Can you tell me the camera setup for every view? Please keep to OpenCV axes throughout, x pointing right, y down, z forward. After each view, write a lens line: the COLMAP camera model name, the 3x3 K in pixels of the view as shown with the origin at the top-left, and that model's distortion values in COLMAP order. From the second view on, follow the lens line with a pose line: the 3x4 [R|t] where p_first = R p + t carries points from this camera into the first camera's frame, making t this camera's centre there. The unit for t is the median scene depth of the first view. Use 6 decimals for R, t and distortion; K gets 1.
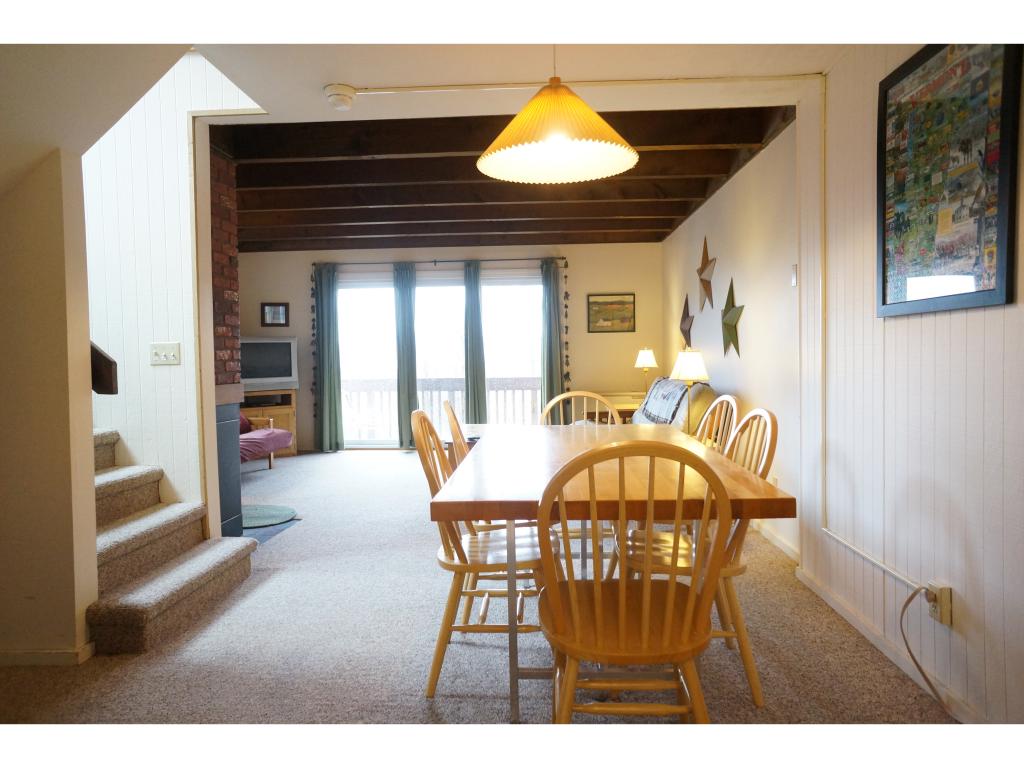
lens RADIAL K [[730.1, 0, 514.5], [0, 730.1, 380.5], [0, 0, 1]] dist [-0.002383, 0.001199]
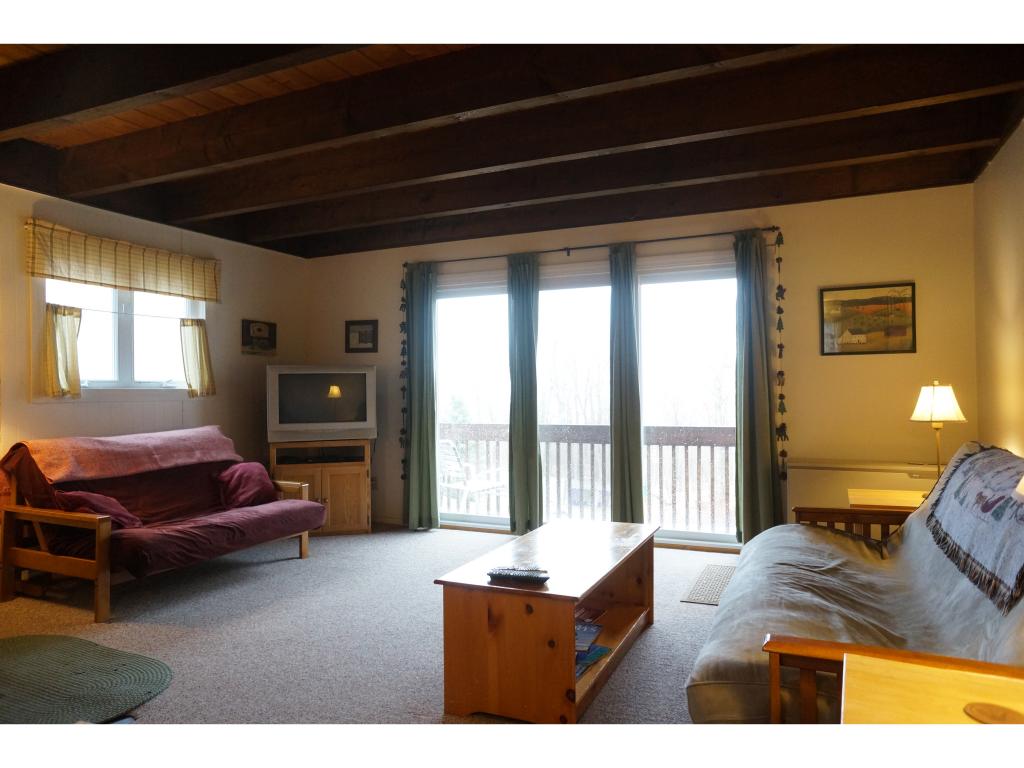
lens RADIAL K [[705.5, 0, 507.0], [0, 705.5, 381.9], [0, 0, 1]] dist [-0.000196, 0.006885]
pose [[0.927938, 0.002023, -0.372729, 0.078470], [-0.018748, 0.998973, -0.041252, -0.017320], [0.372262, 0.045267, 0.927023, 0.399398]]
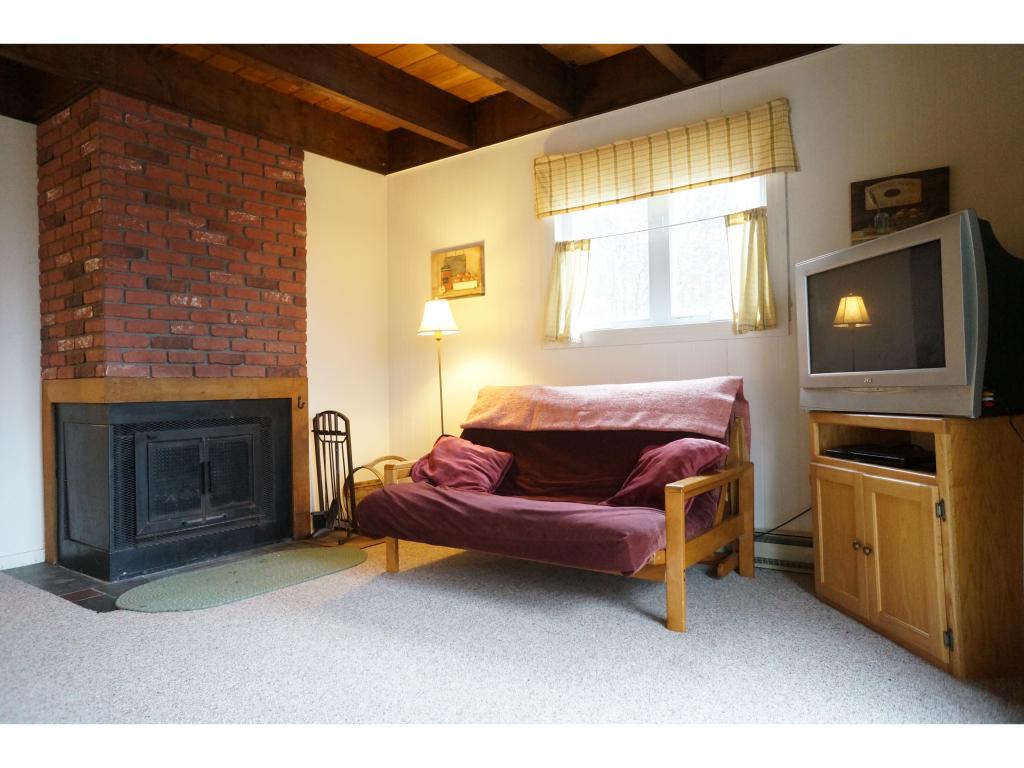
lens RADIAL K [[705.5, 0, 507.0], [0, 705.5, 381.9], [0, 0, 1]] dist [-0.000196, 0.006885]
pose [[-0.553674, 0.015028, -0.832598, -0.005835], [-0.004444, 0.999770, 0.021001, -0.004719], [0.832721, 0.015328, -0.553480, 0.988014]]
